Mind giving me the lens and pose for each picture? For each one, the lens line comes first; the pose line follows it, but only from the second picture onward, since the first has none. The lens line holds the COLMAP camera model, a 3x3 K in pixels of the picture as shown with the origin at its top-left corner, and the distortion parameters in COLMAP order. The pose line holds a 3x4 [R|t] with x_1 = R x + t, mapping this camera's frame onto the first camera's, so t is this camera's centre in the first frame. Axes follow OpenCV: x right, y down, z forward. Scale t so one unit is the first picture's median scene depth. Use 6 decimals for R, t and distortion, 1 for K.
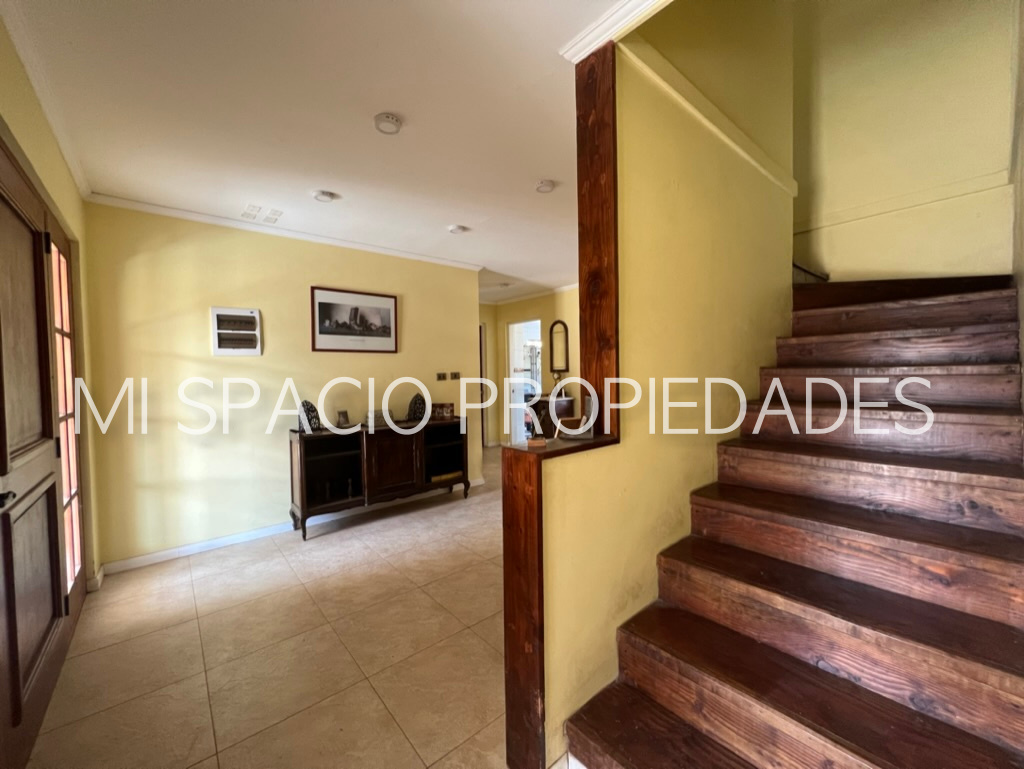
lens RADIAL K [[407.9, 0, 513.1], [0, 407.9, 381.0], [0, 0, 1]] dist [0.000550, 0.000019]
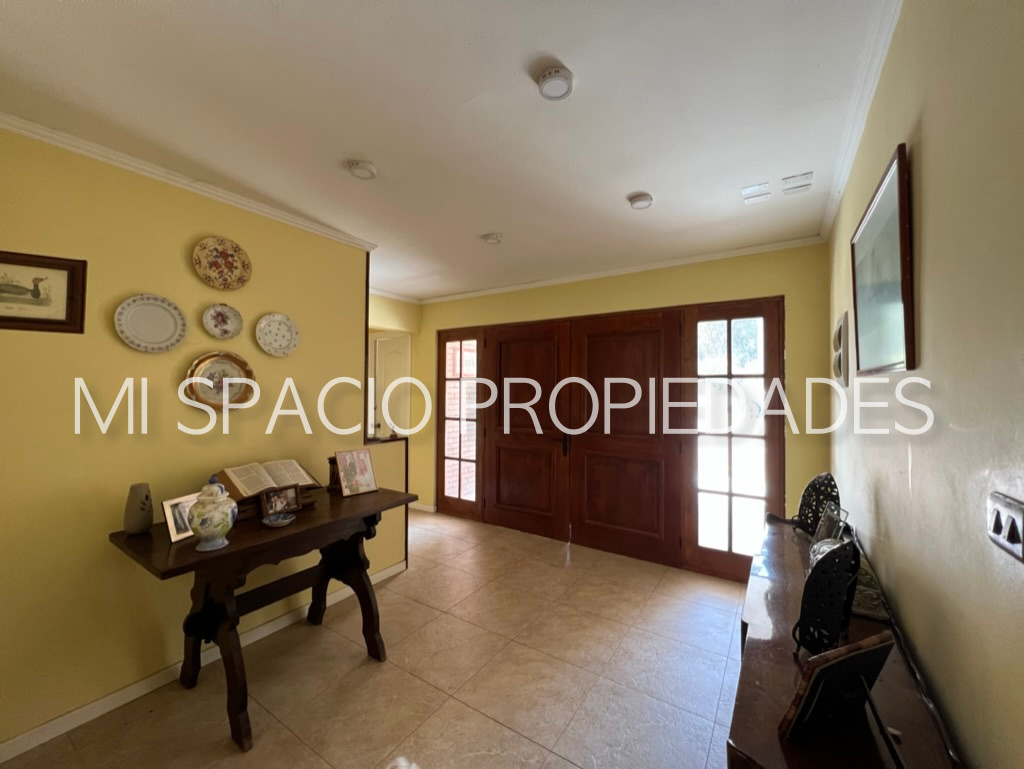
lens RADIAL K [[407.9, 0, 511.0], [0, 407.9, 384.0], [0, 0, 1]] dist [0.000550, 0.000019]
pose [[-0.960610, 0.010959, -0.277685, 0.143418], [0.005820, 0.999796, 0.019324, -0.524341], [0.277840, 0.016947, -0.960478, 9.107011]]
